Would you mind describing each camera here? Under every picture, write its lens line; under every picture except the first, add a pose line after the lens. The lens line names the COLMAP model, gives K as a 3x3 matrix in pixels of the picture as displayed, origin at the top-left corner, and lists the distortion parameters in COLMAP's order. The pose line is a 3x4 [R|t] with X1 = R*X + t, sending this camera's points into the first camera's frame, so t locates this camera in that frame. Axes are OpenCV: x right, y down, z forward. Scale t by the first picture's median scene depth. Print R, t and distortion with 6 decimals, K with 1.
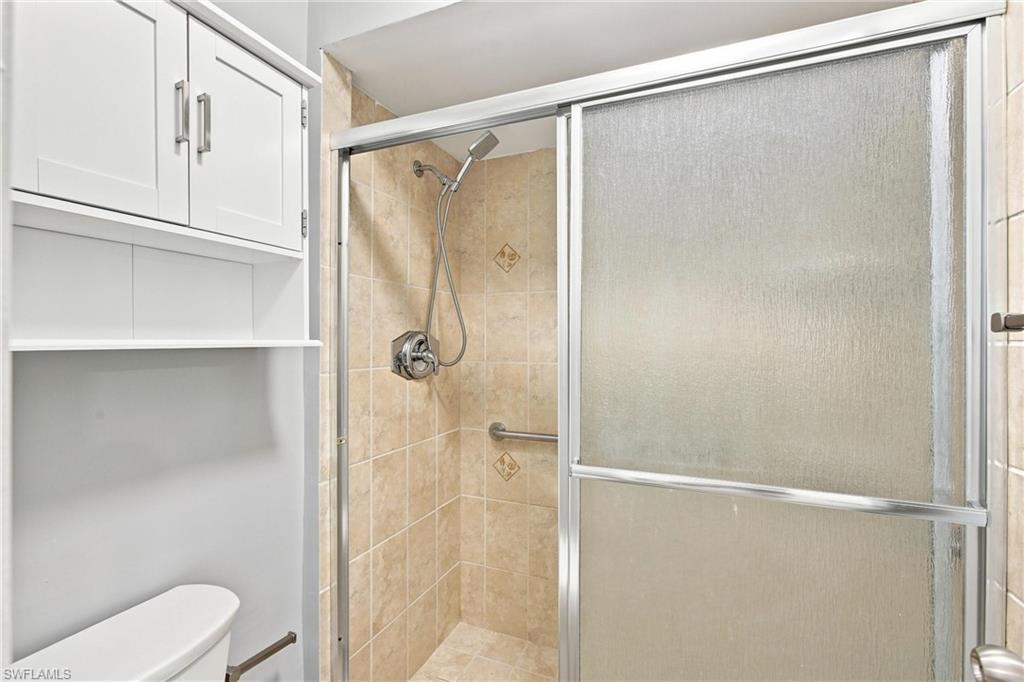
lens RADIAL K [[460.8, 0, 510.9], [0, 460.8, 342.6], [0, 0, 1]] dist [-0.004302, 0.000218]
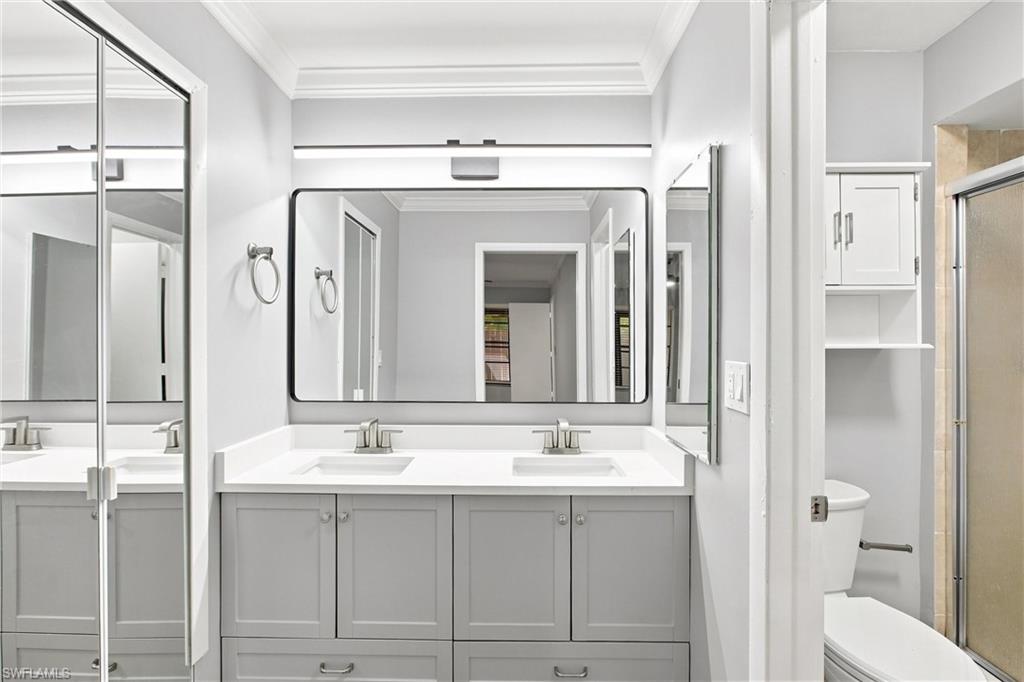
lens RADIAL K [[460.8, 0, 510.9], [0, 460.8, 342.6], [0, 0, 1]] dist [-0.004302, 0.000218]
pose [[0.372153, -0.001456, -0.928170, 0.406545], [0.001257, 0.999999, -0.001064, -0.009379], [0.928171, -0.000771, 0.372154, -0.713349]]
